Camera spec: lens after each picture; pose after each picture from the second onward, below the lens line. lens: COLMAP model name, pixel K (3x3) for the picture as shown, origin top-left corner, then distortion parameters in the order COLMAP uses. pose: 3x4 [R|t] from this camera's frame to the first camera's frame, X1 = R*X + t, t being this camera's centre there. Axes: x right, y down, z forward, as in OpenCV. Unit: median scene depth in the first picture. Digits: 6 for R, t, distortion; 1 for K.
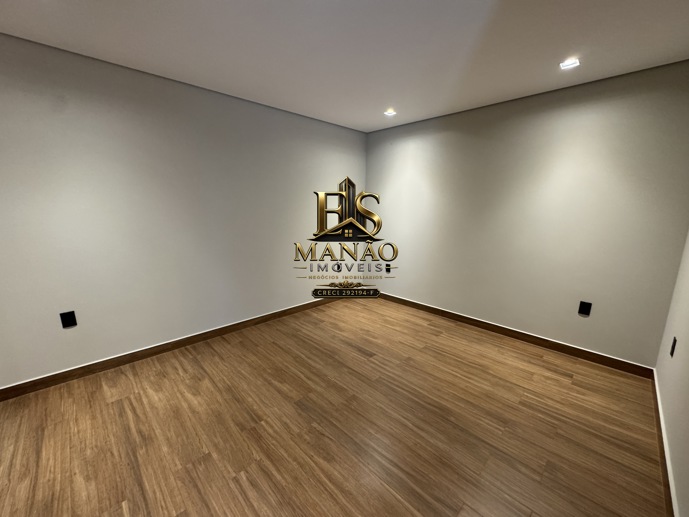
lens RADIAL K [[275.5, 0, 344.5], [0, 275.5, 258.5], [0, 0, 1]] dist [-0.002642, -0.000094]
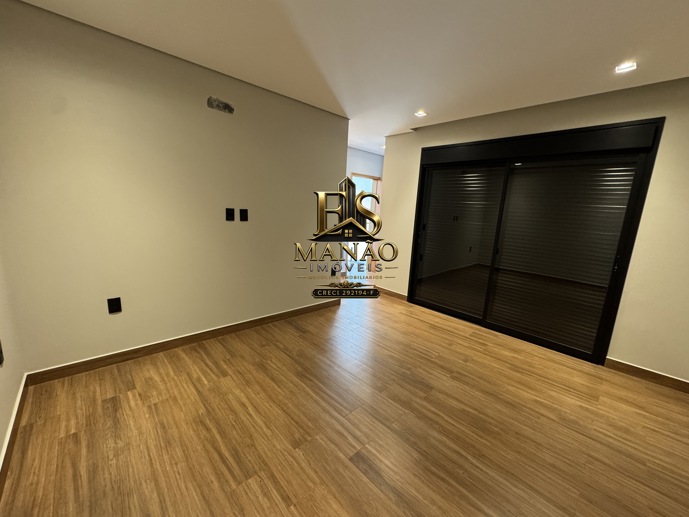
lens RADIAL K [[275.5, 0, 344.5], [0, 275.5, 258.5], [0, 0, 1]] dist [-0.002642, -0.000094]
pose [[-0.997594, -0.067912, 0.013953, 0.179029], [-0.058063, 0.928354, 0.367134, -0.309071], [-0.037886, 0.365440, -0.930064, 1.717972]]
